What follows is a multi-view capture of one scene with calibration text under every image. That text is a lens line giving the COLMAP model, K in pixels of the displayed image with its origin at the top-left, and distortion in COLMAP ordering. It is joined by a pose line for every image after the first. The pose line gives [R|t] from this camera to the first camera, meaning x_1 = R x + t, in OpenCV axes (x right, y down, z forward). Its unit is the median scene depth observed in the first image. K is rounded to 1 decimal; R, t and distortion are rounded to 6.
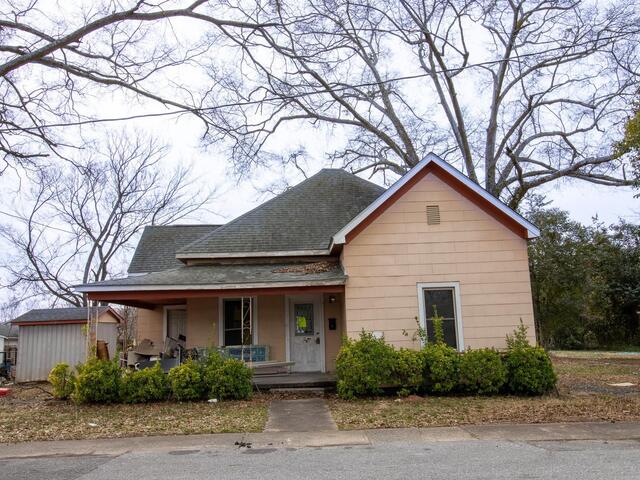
lens RADIAL K [[559.4, 0, 321.7], [0, 559.4, 241.2], [0, 0, 1]] dist [-0.000615, 0.003580]
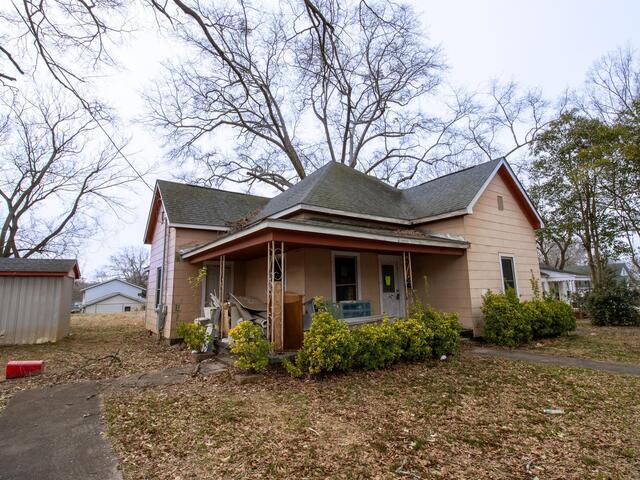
lens RADIAL K [[339.9, 0, 322.2], [0, 339.9, 235.5], [0, 0, 1]] dist [-0.006968, -0.009913]
pose [[0.841861, 0.103992, 0.529581, -0.591294], [-0.095917, 0.994469, -0.042805, 0.106939], [-0.531103, -0.014760, 0.847179, 0.539596]]
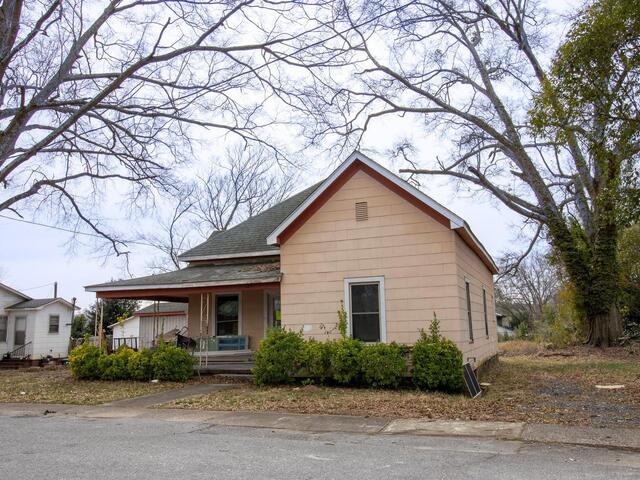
lens RADIAL K [[559.4, 0, 326.0], [0, 559.4, 239.5], [0, 0, 1]] dist [-0.000615, 0.003580]
pose [[0.923495, -0.049334, -0.380425, 0.529392], [0.055344, 0.998455, 0.004870, -0.004181], [0.379597, -0.025552, 0.924799, 0.029356]]
